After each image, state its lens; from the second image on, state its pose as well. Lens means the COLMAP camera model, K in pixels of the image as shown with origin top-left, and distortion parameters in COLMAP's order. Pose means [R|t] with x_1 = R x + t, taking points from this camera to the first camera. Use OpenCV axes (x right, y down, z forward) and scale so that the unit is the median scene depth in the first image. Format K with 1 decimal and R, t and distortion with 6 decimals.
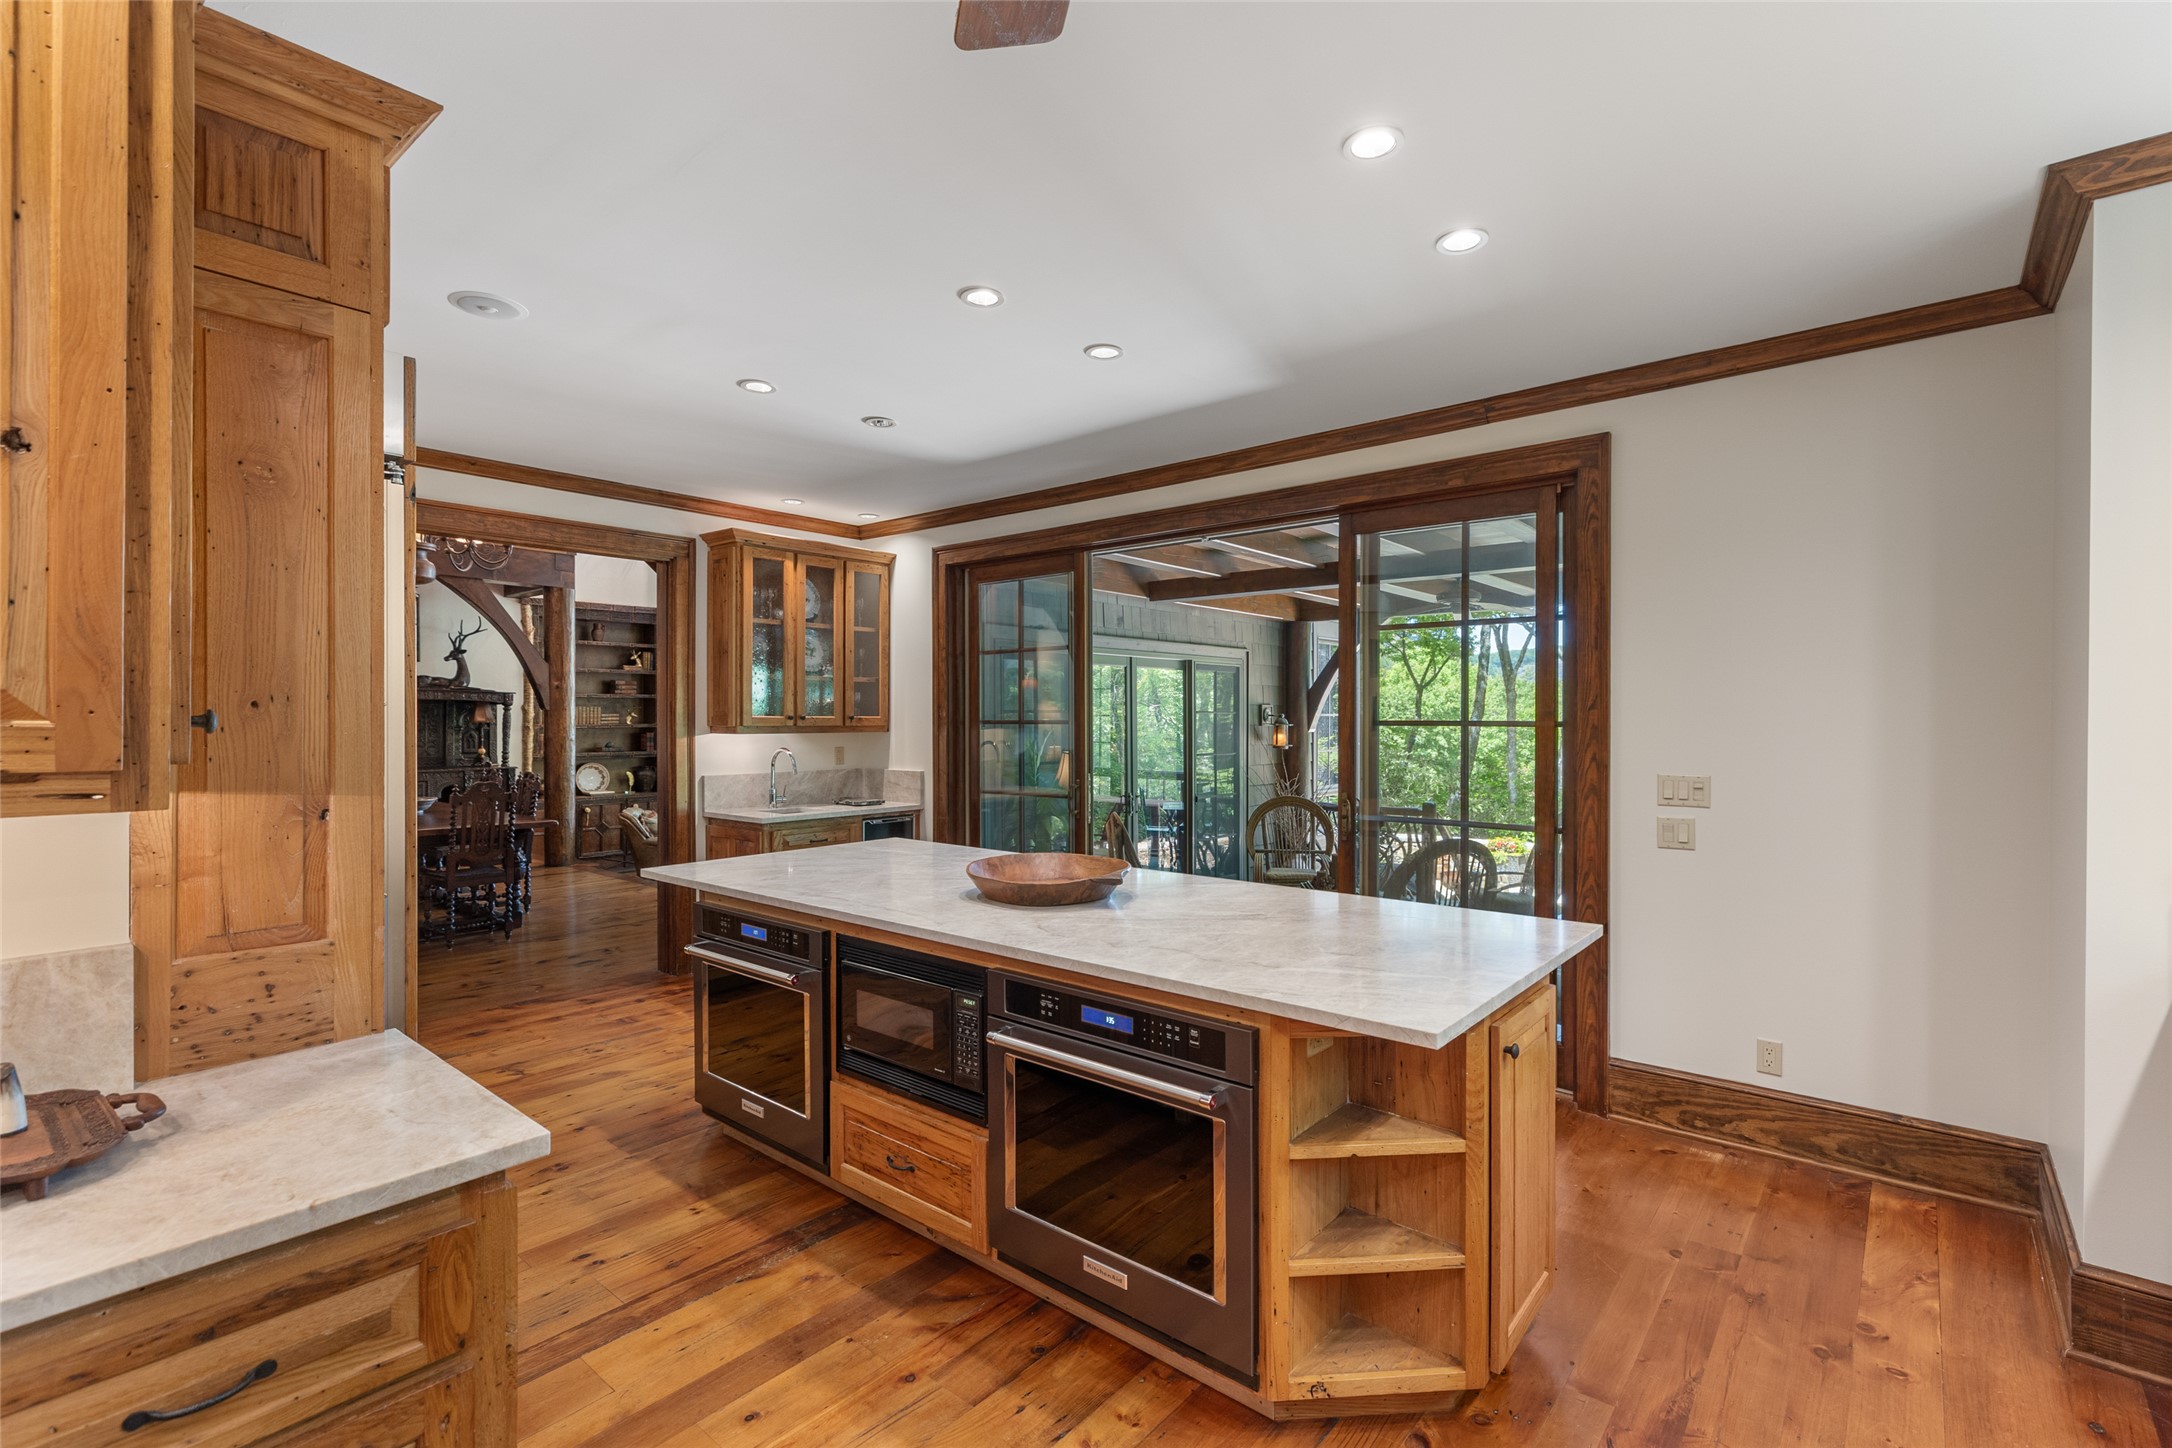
lens RADIAL K [[970.6, 0, 1081.6], [0, 970.6, 714.6], [0, 0, 1]] dist [0.005118, 0.000389]
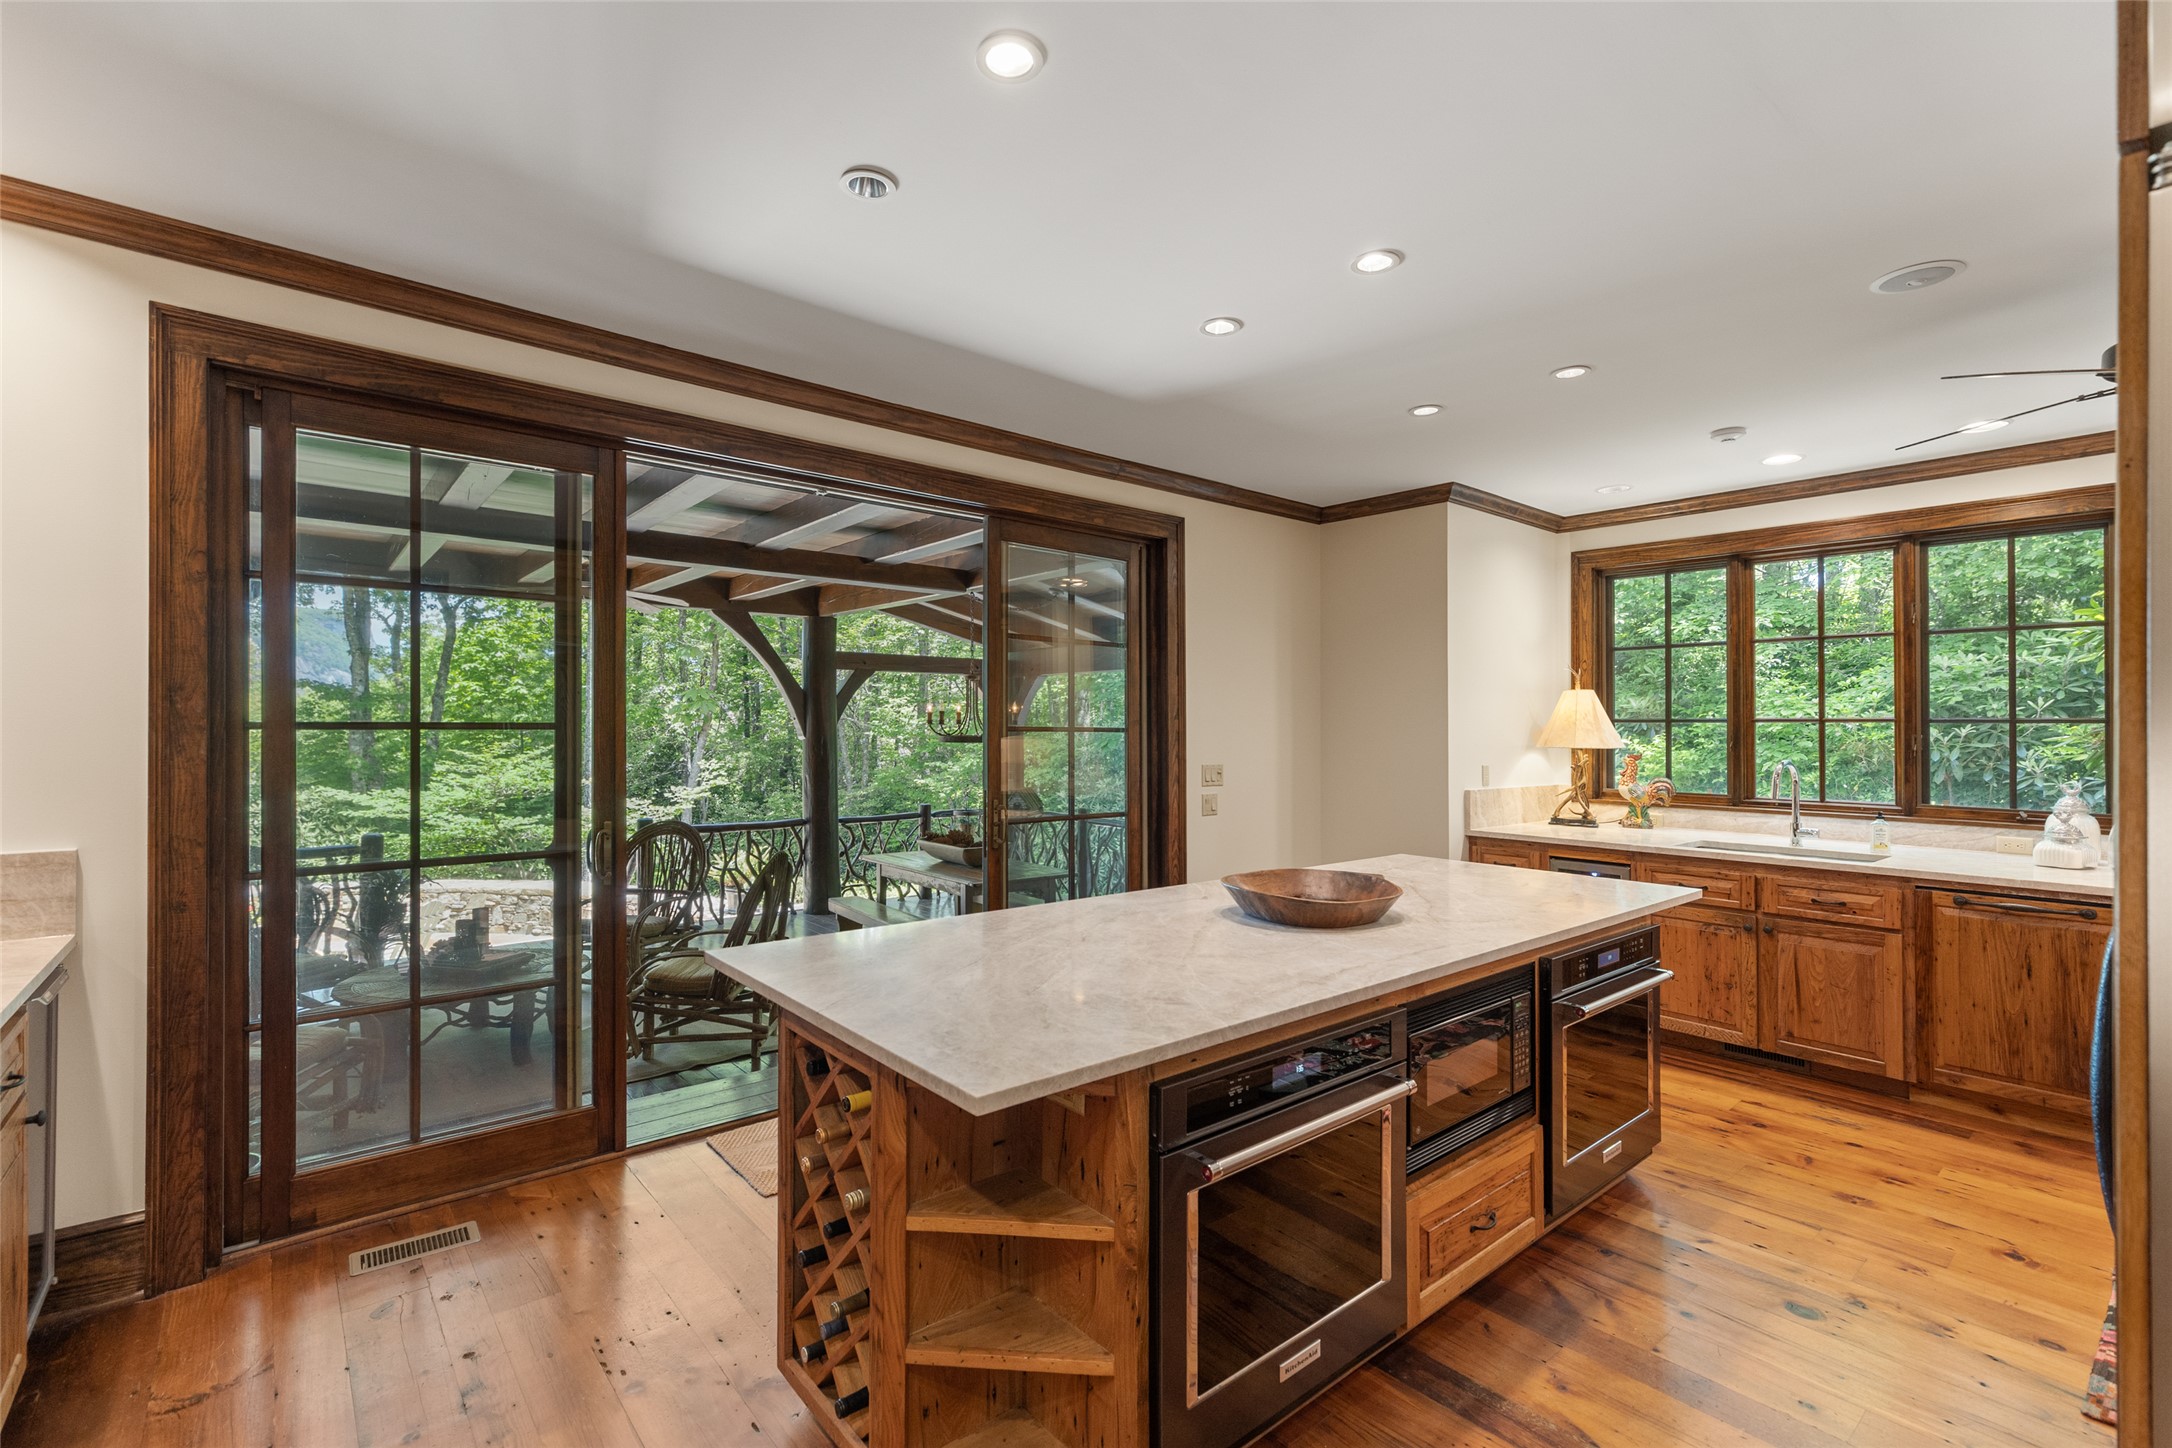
lens RADIAL K [[970.6, 0, 1100.0], [0, 970.6, 722.9], [0, 0, 1]] dist [0.005118, 0.000389]
pose [[0.165876, 0.009536, 0.986101, -0.715975], [-0.008966, 0.999926, -0.008162, 0.010367], [-0.986106, -0.007487, 0.165949, 0.761905]]
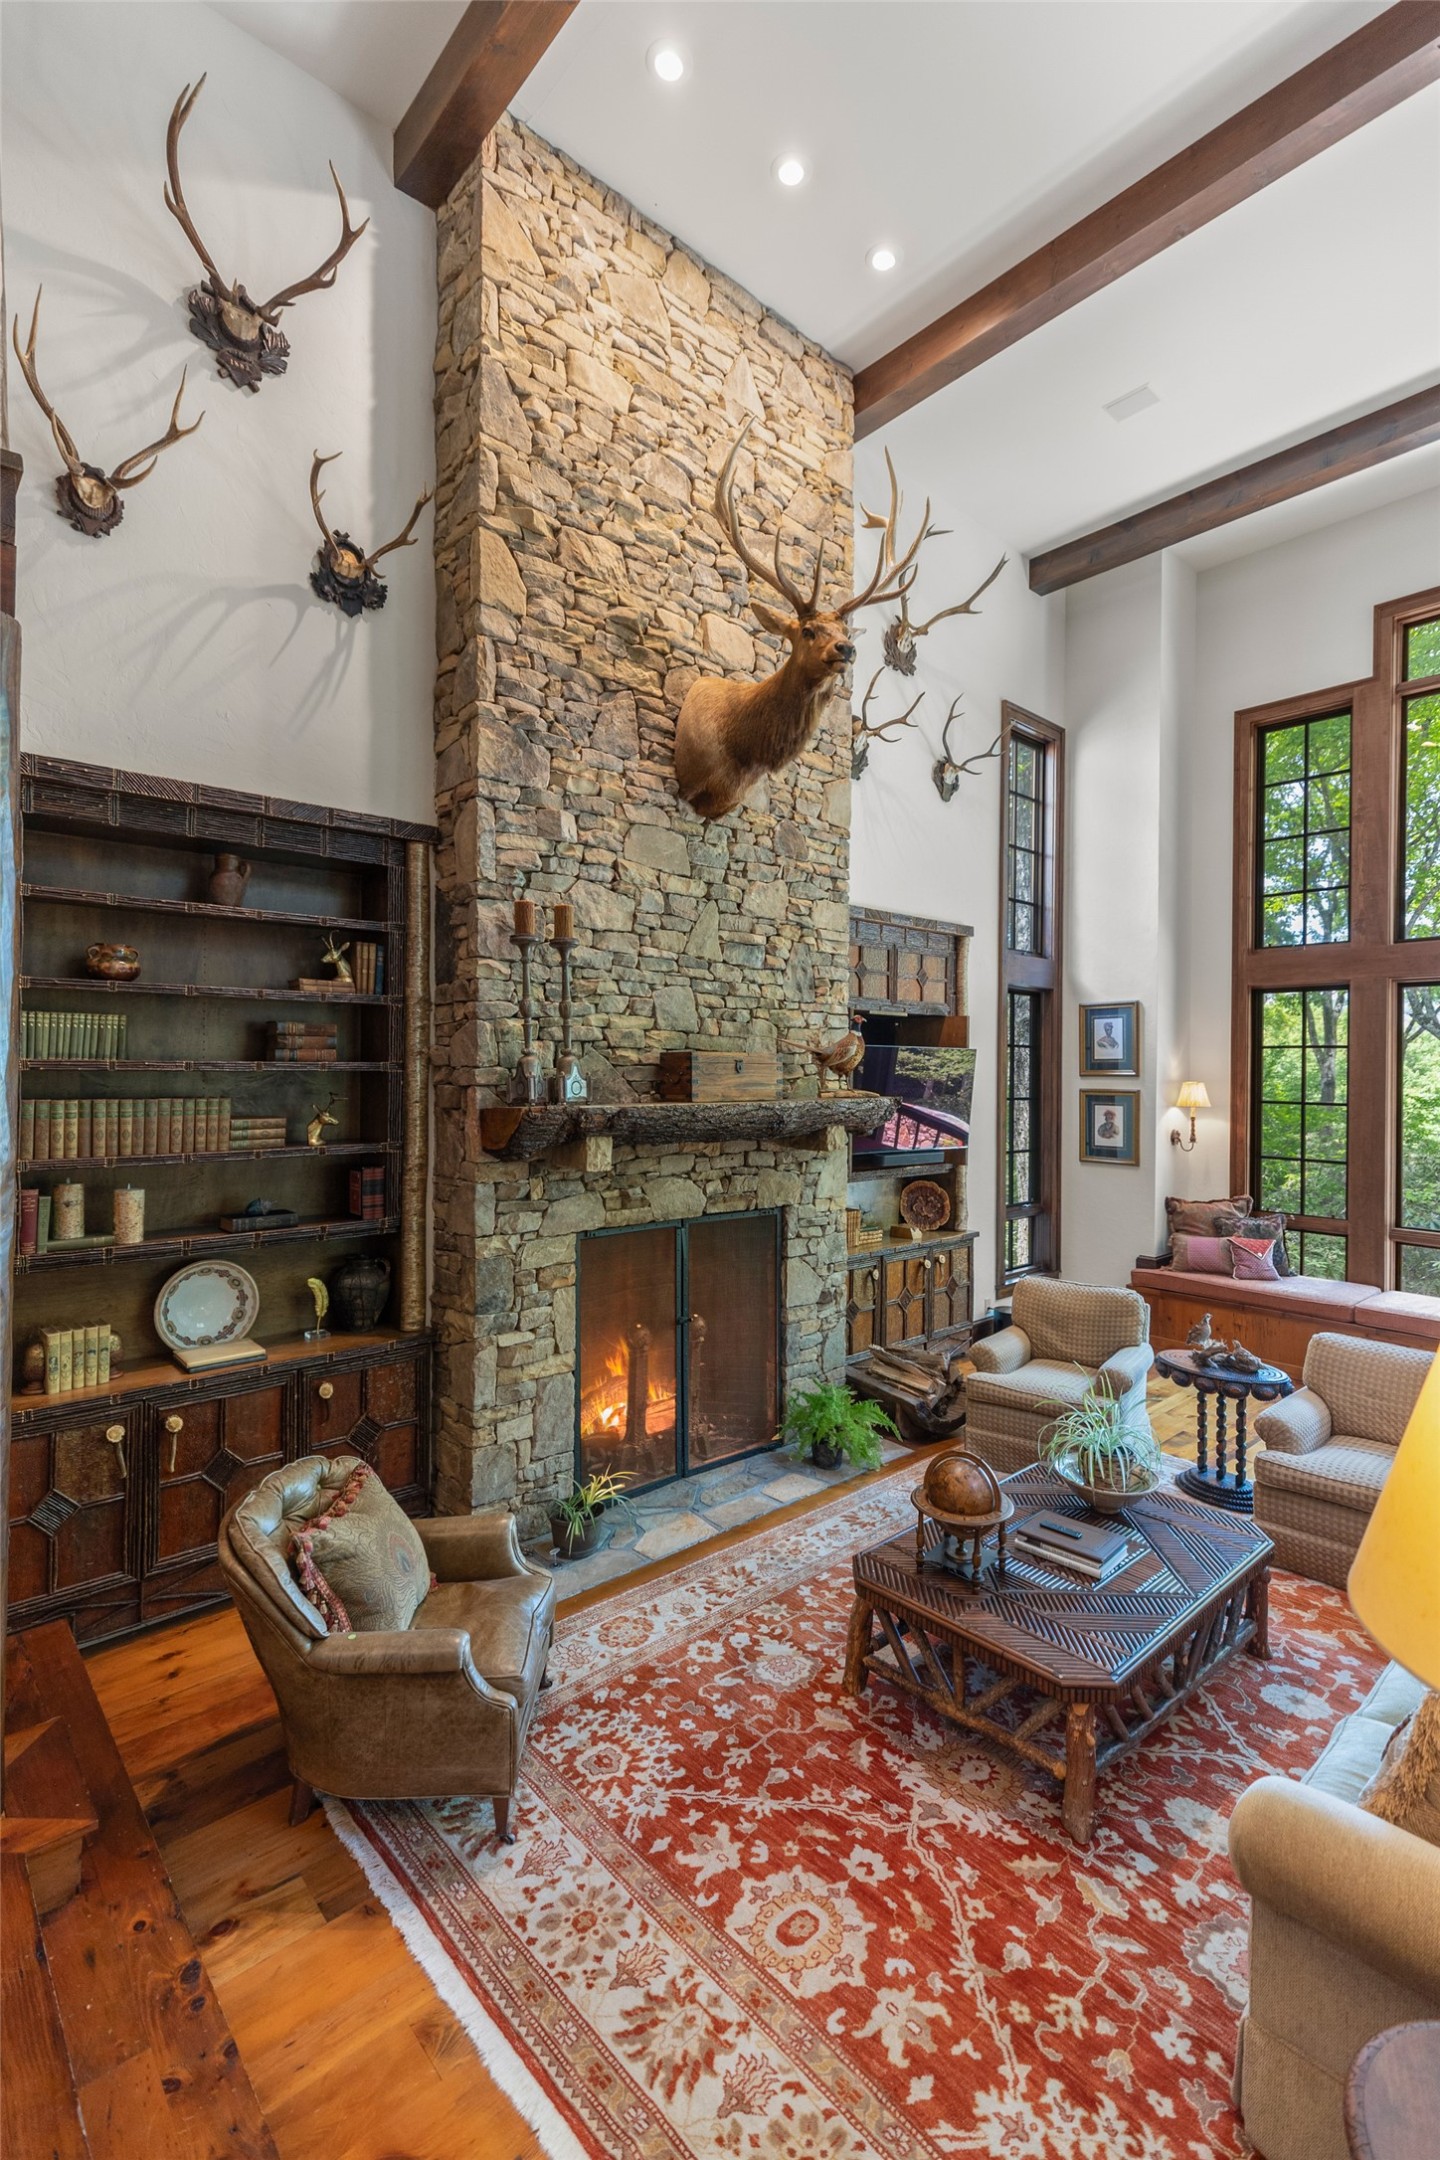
lens RADIAL K [[965.3, 0, 725.5], [0, 965.3, 1076.8], [0, 0, 1]] dist [0.005118, 0.000389]
pose [[0.989251, 0.001541, -0.146218, -0.744720], [-0.001077, 0.999994, 0.003252, -0.045401], [0.146222, -0.003060, 0.989247, 1.881022]]
